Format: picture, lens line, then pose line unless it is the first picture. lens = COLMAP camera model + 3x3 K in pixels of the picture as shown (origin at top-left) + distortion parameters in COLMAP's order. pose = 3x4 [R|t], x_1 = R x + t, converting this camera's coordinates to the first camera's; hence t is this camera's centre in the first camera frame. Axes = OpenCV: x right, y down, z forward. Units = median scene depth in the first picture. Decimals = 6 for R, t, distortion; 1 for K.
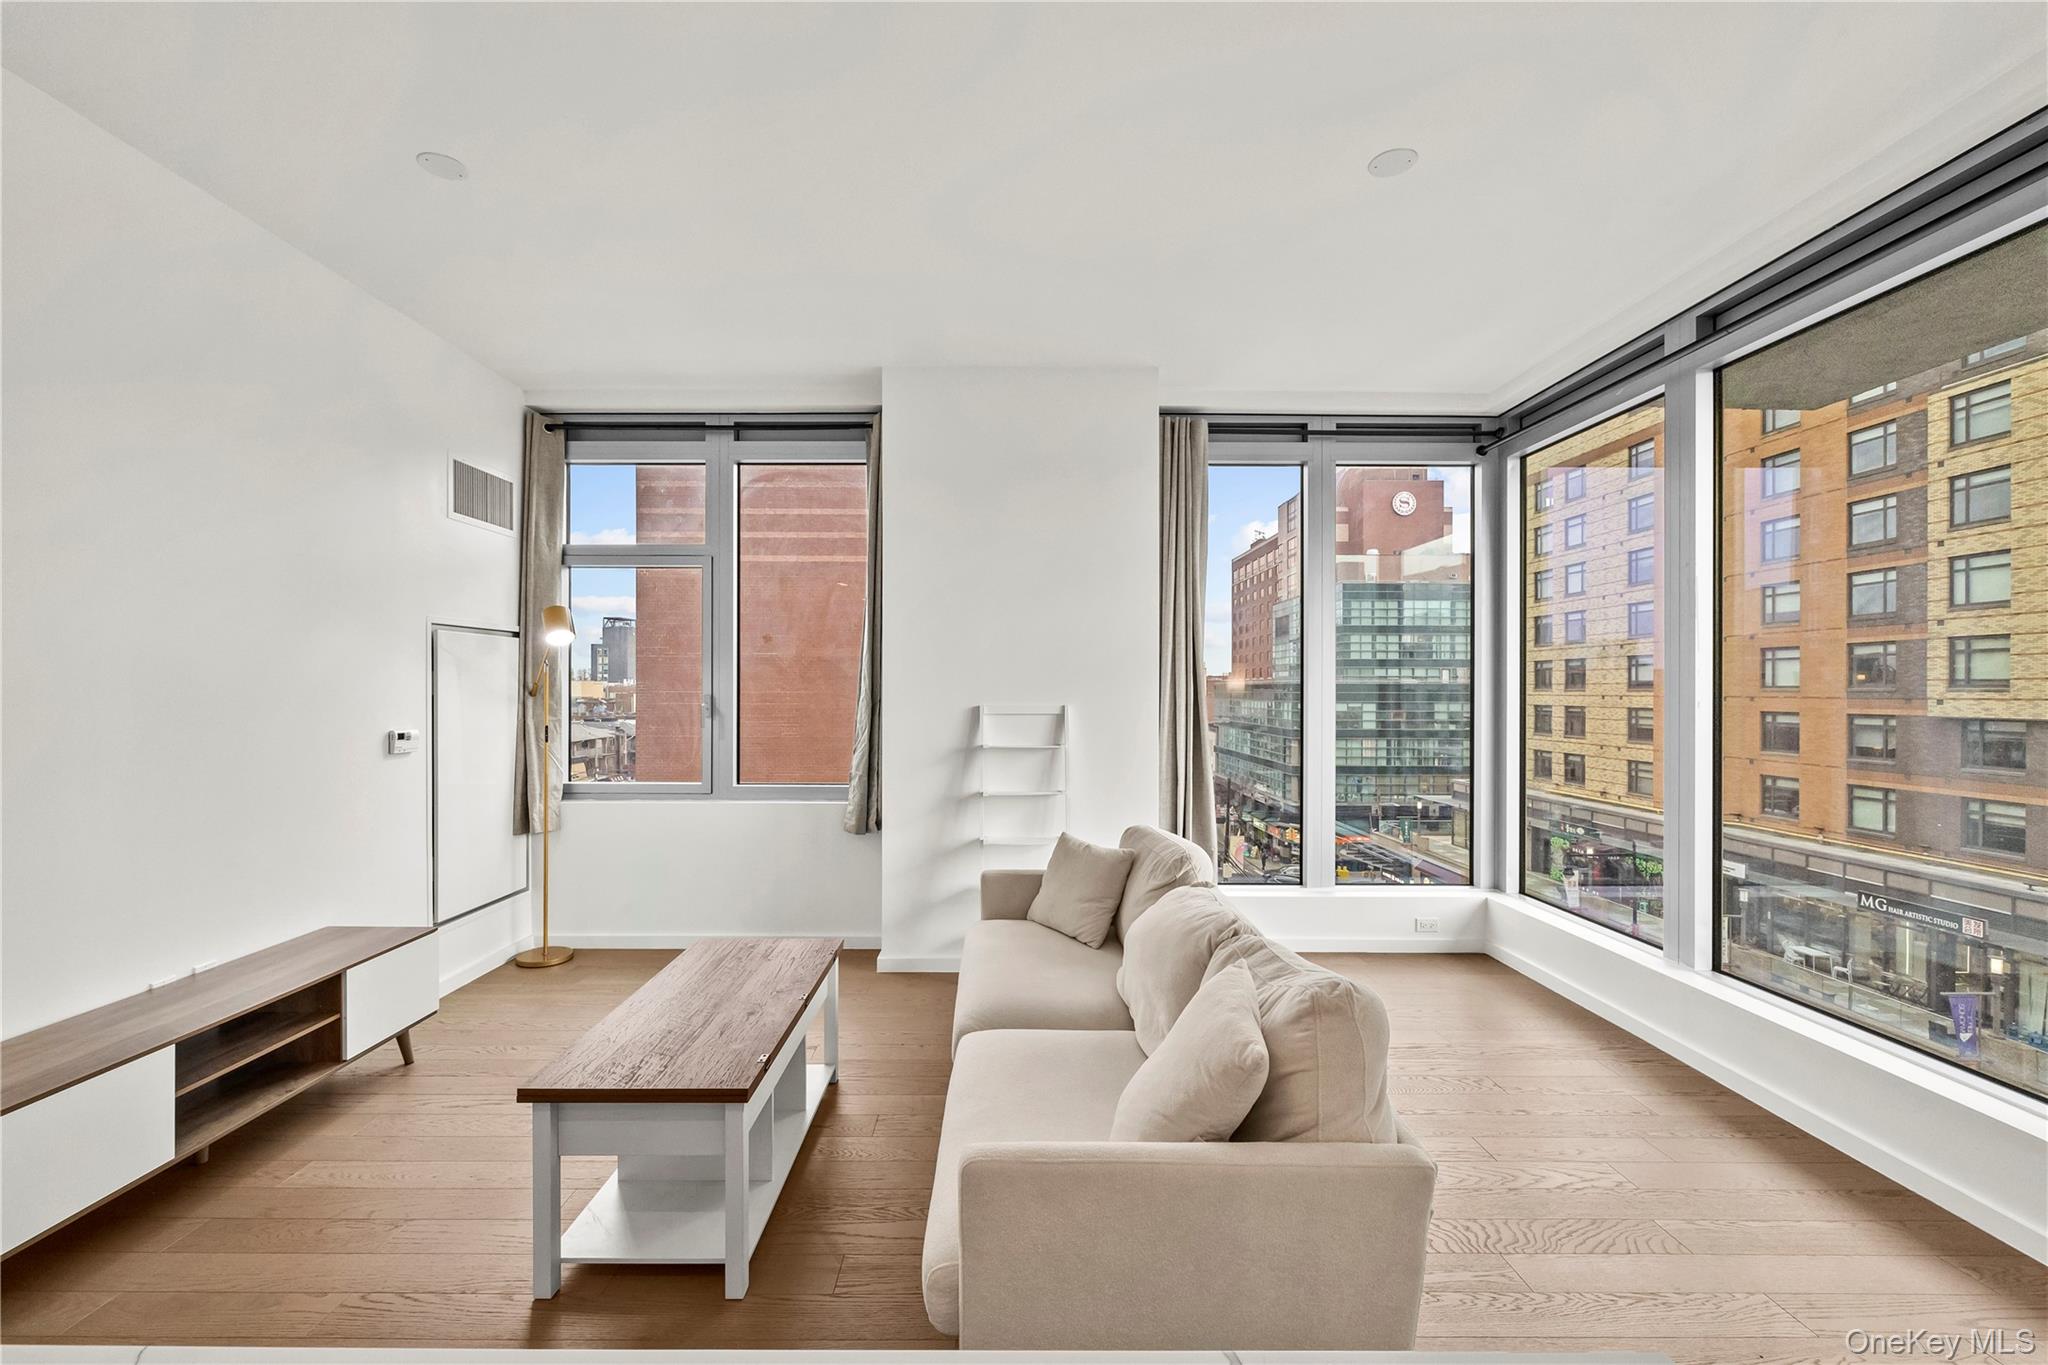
lens RADIAL K [[818.6, 0, 1069.6], [0, 818.6, 687.9], [0, 0, 1]] dist [-0.012500, 0.002467]
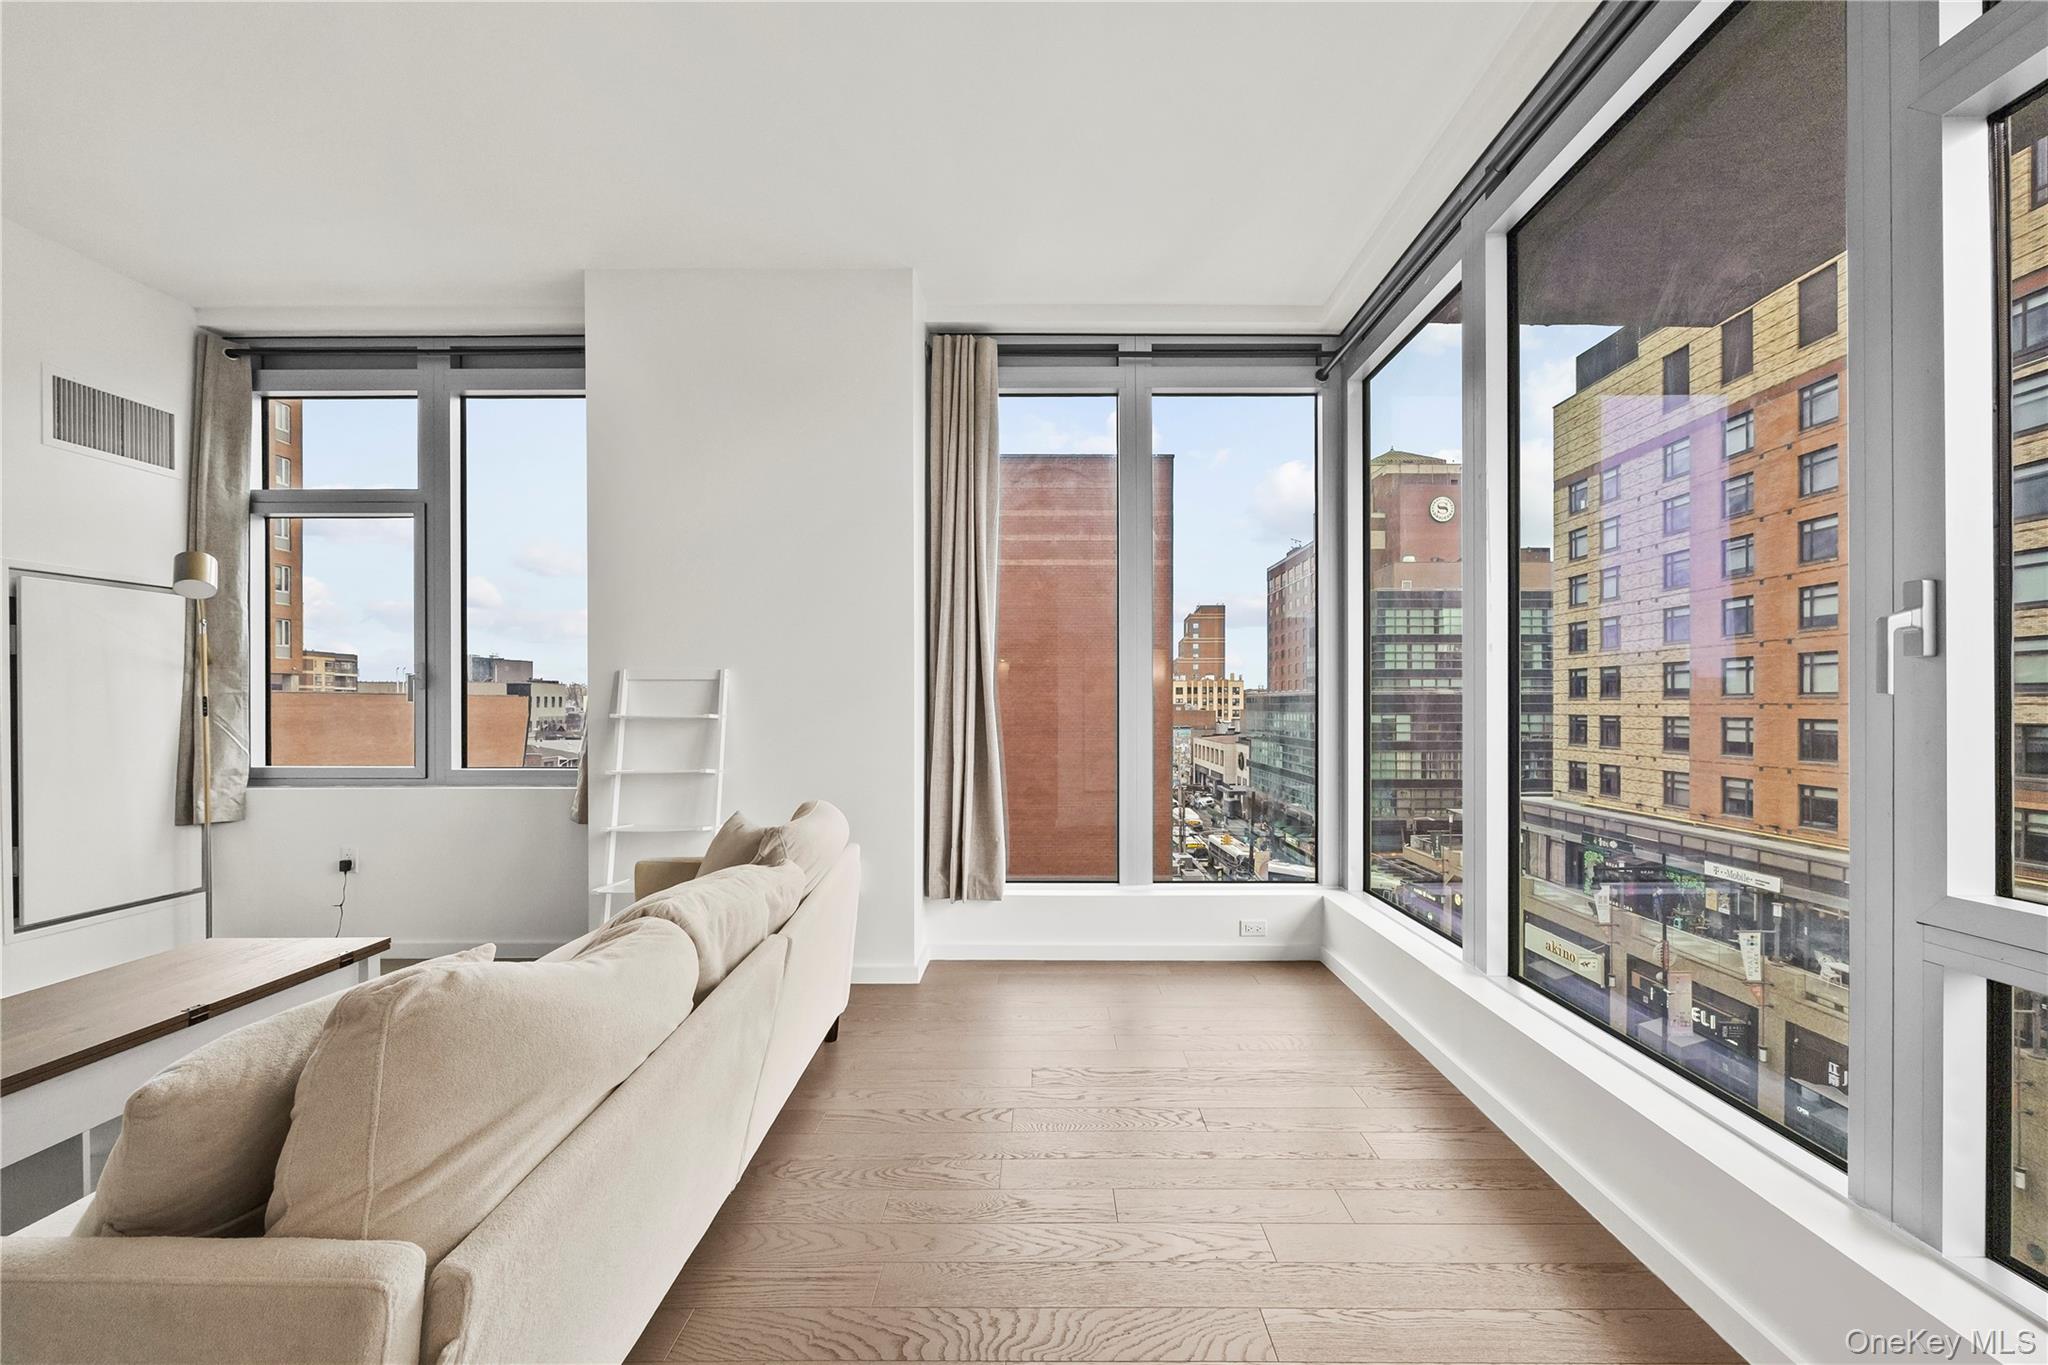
lens RADIAL K [[818.6, 0, 1139.4], [0, 818.6, 715.8], [0, 0, 1]] dist [-0.012500, 0.002467]
pose [[0.999983, -0.003457, -0.004625, 0.074860], [0.003499, 0.999953, 0.009087, 0.013791], [0.004593, -0.009104, 0.999948, 0.033023]]
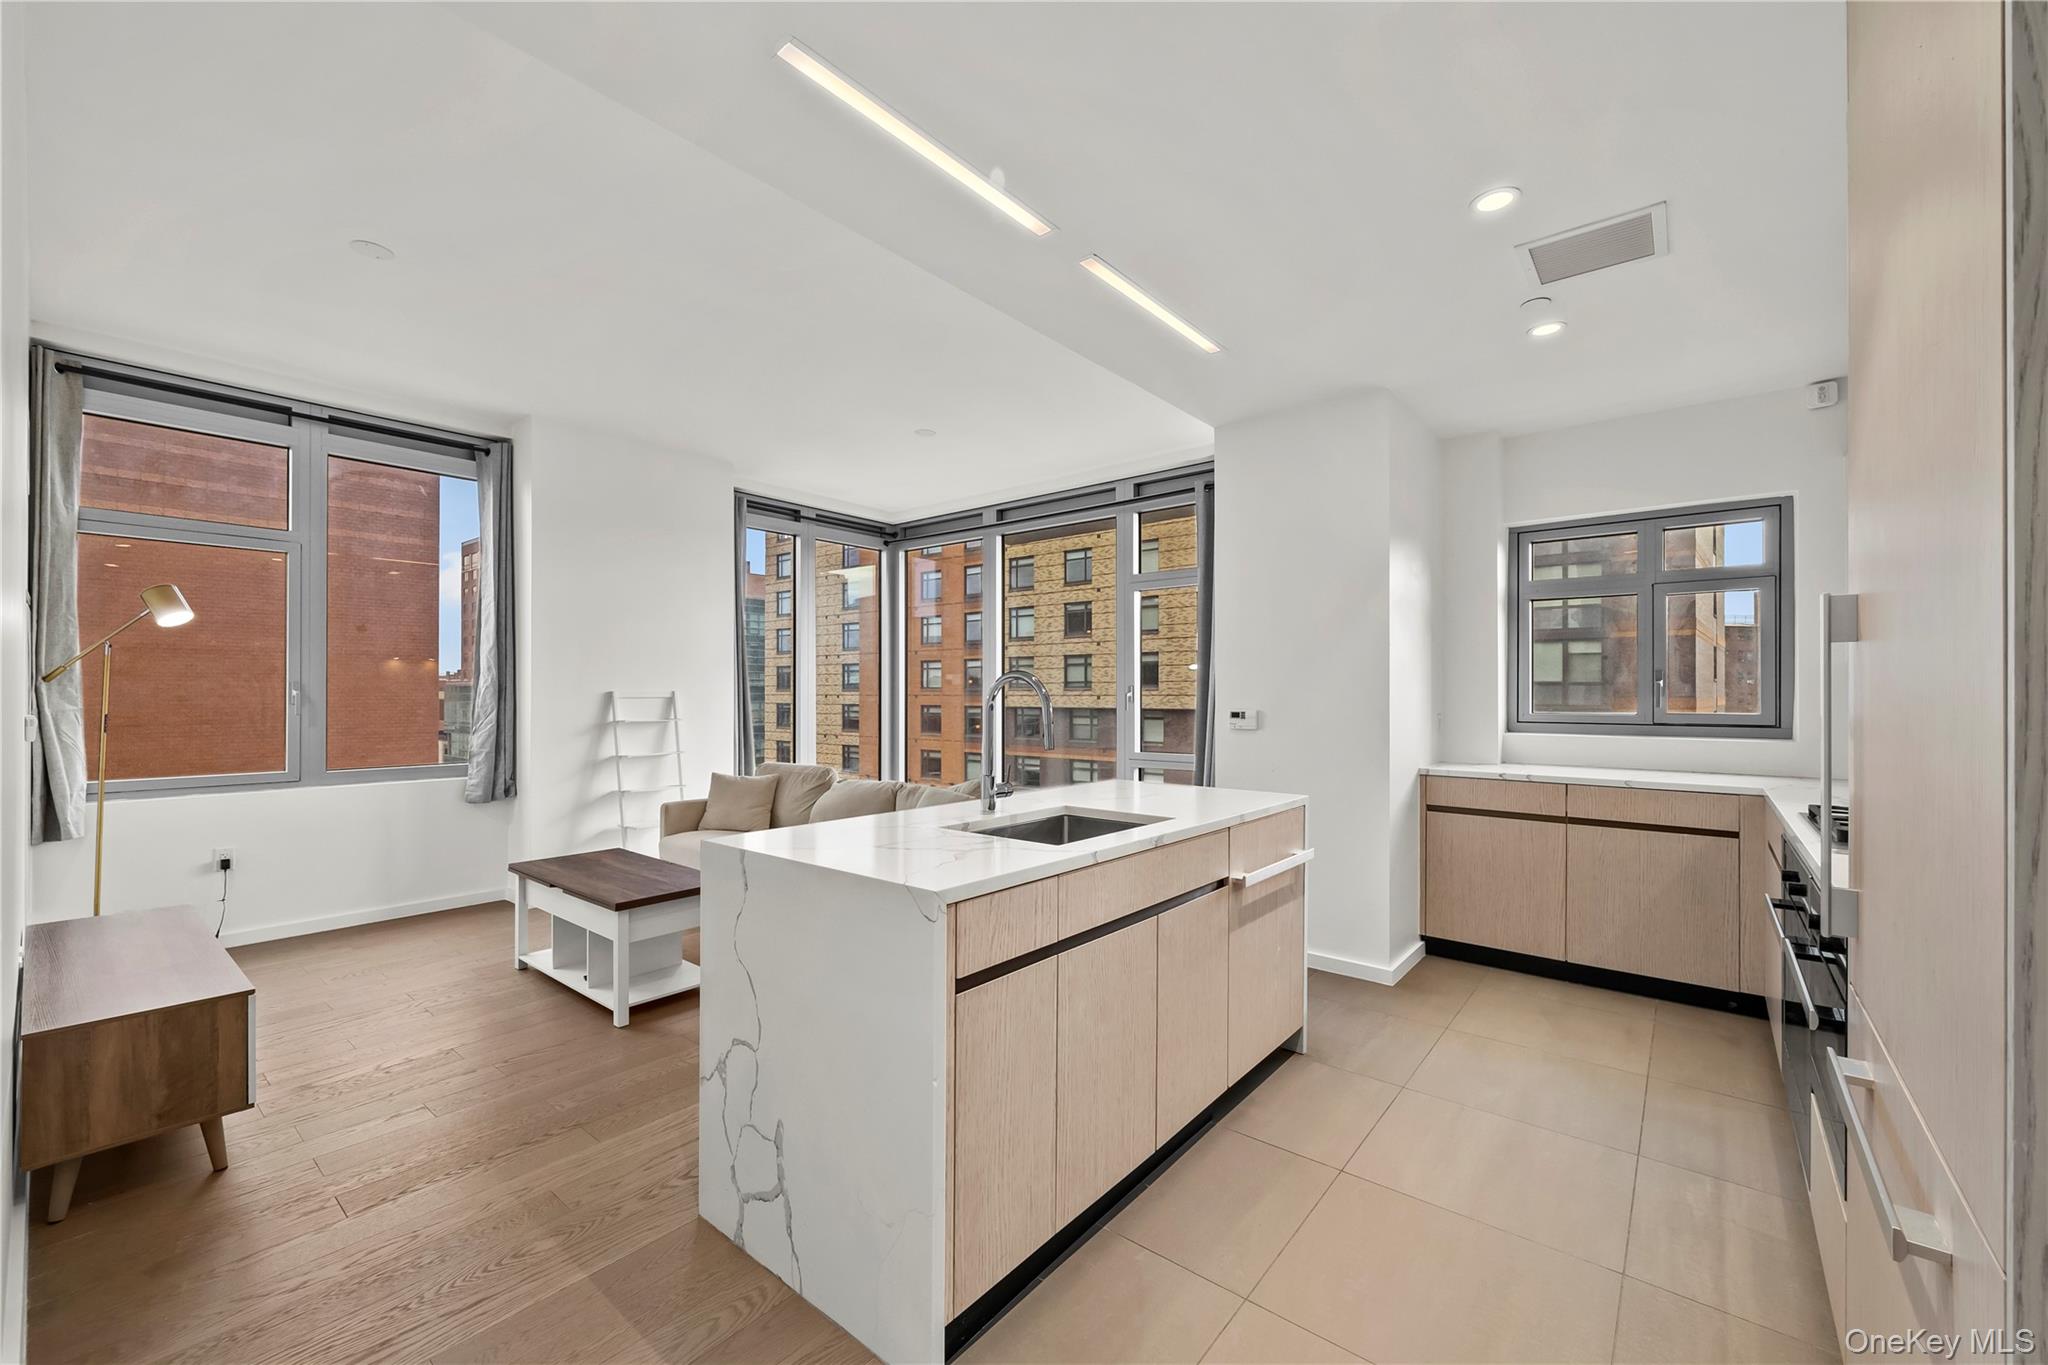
lens RADIAL K [[818.6, 0, 1043.8], [0, 818.6, 702.1], [0, 0, 1]] dist [-0.012500, 0.002467]
pose [[0.625384, -0.009868, 0.780254, -0.149926], [-0.000455, 0.999915, 0.013010, 0.004637], [-0.780317, -0.008491, 0.625327, -0.078885]]
